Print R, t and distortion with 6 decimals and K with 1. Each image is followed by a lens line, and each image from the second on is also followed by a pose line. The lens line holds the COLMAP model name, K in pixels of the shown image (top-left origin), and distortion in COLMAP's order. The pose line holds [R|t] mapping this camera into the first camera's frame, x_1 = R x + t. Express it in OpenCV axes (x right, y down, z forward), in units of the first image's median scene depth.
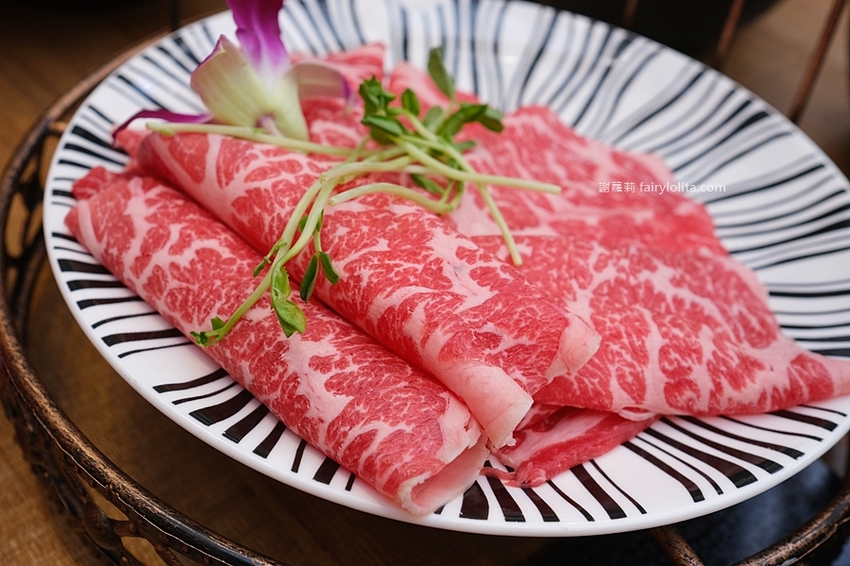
lens RADIAL K [[976.7, 0, 398.0], [0, 976.7, 283.6], [0, 0, 1]] dist [-0.075079, -0.001349]
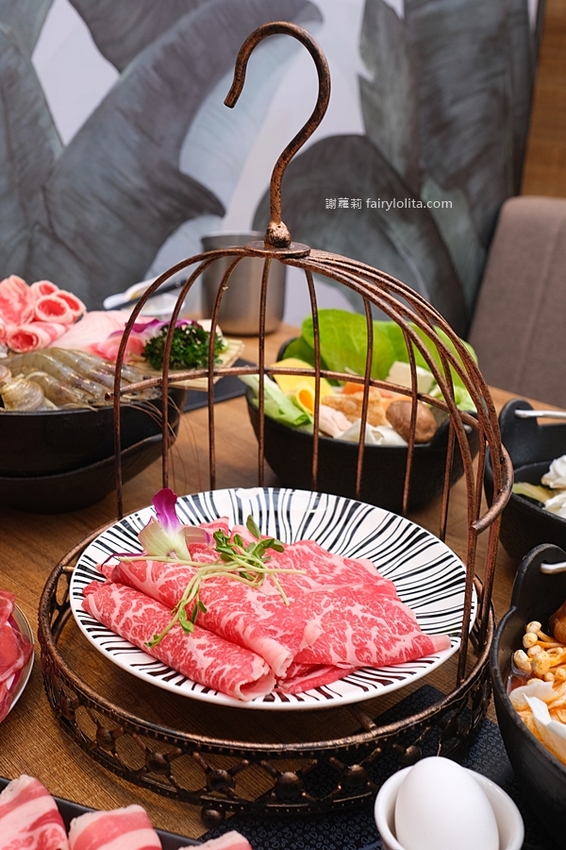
lens RADIAL K [[878.8, 0, 258.0], [0, 878.8, 425.6], [0, 0, 1]] dist [-0.083706, -0.004900]
pose [[0.996709, -0.080954, -0.004227, 0.098417], [0.074368, 0.933875, -0.349781, 0.297407], [0.032264, 0.348315, 0.936822, -1.041440]]
